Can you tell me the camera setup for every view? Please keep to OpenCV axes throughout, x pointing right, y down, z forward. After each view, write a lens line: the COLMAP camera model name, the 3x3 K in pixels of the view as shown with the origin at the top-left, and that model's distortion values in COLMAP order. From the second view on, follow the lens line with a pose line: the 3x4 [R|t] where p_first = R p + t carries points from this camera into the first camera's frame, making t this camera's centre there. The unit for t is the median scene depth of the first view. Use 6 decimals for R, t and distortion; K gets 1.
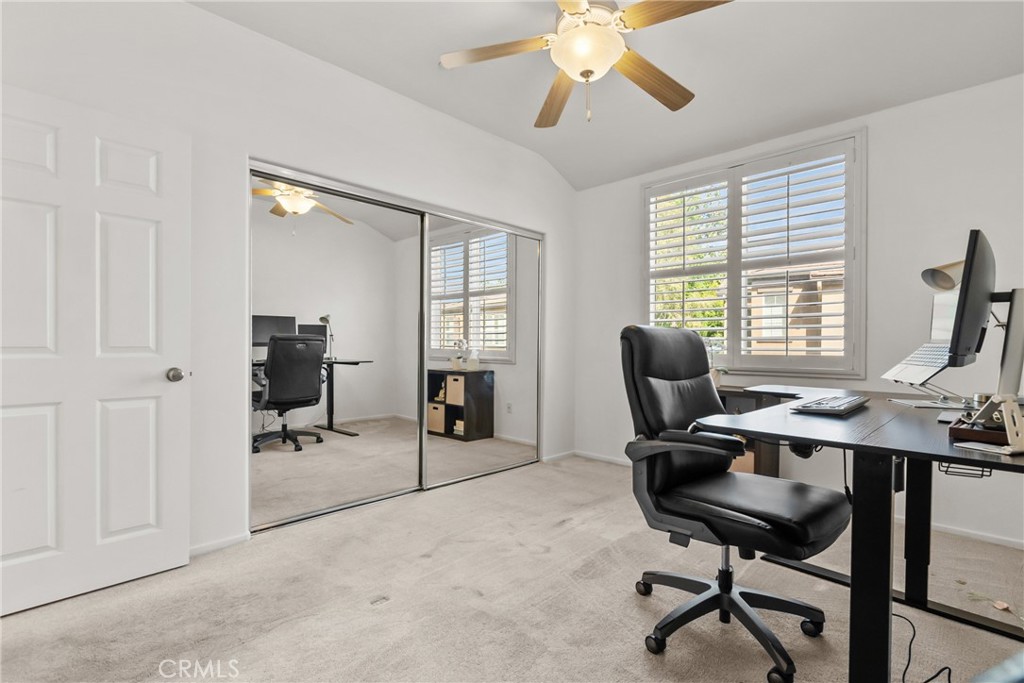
lens RADIAL K [[466.4, 0, 509.8], [0, 466.4, 343.5], [0, 0, 1]] dist [-0.002726, 0.001364]
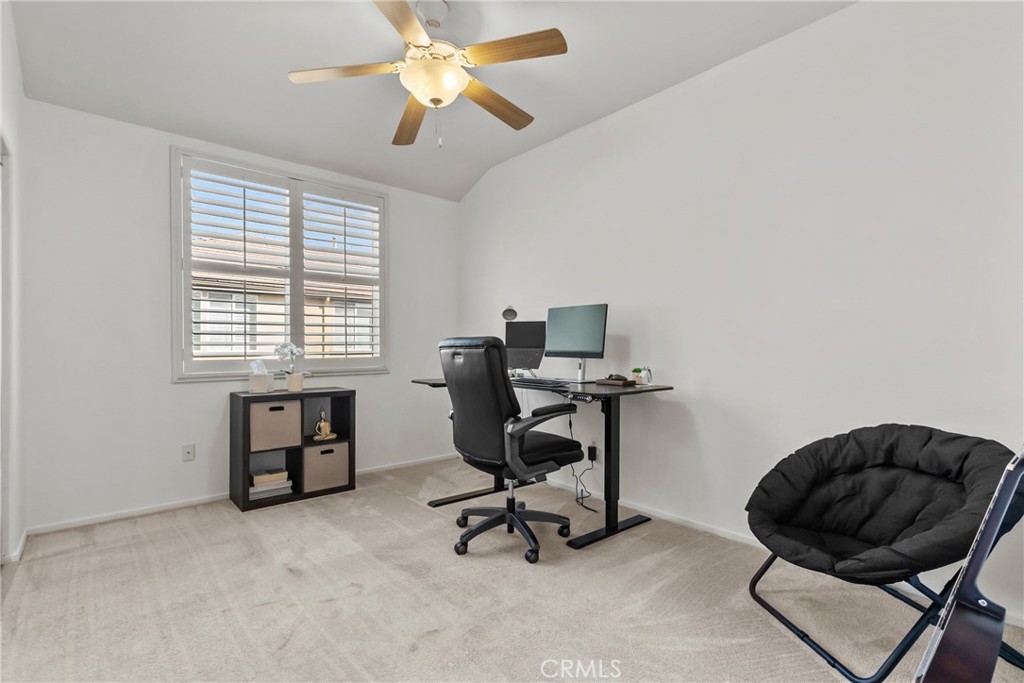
lens RADIAL K [[466.4, 0, 509.8], [0, 466.4, 343.5], [0, 0, 1]] dist [-0.002726, 0.001364]
pose [[0.092449, 0.004605, 0.995707, -0.601418], [0.006769, 0.999963, -0.005253, -0.001840], [-0.995694, 0.007226, 0.092414, 0.498441]]
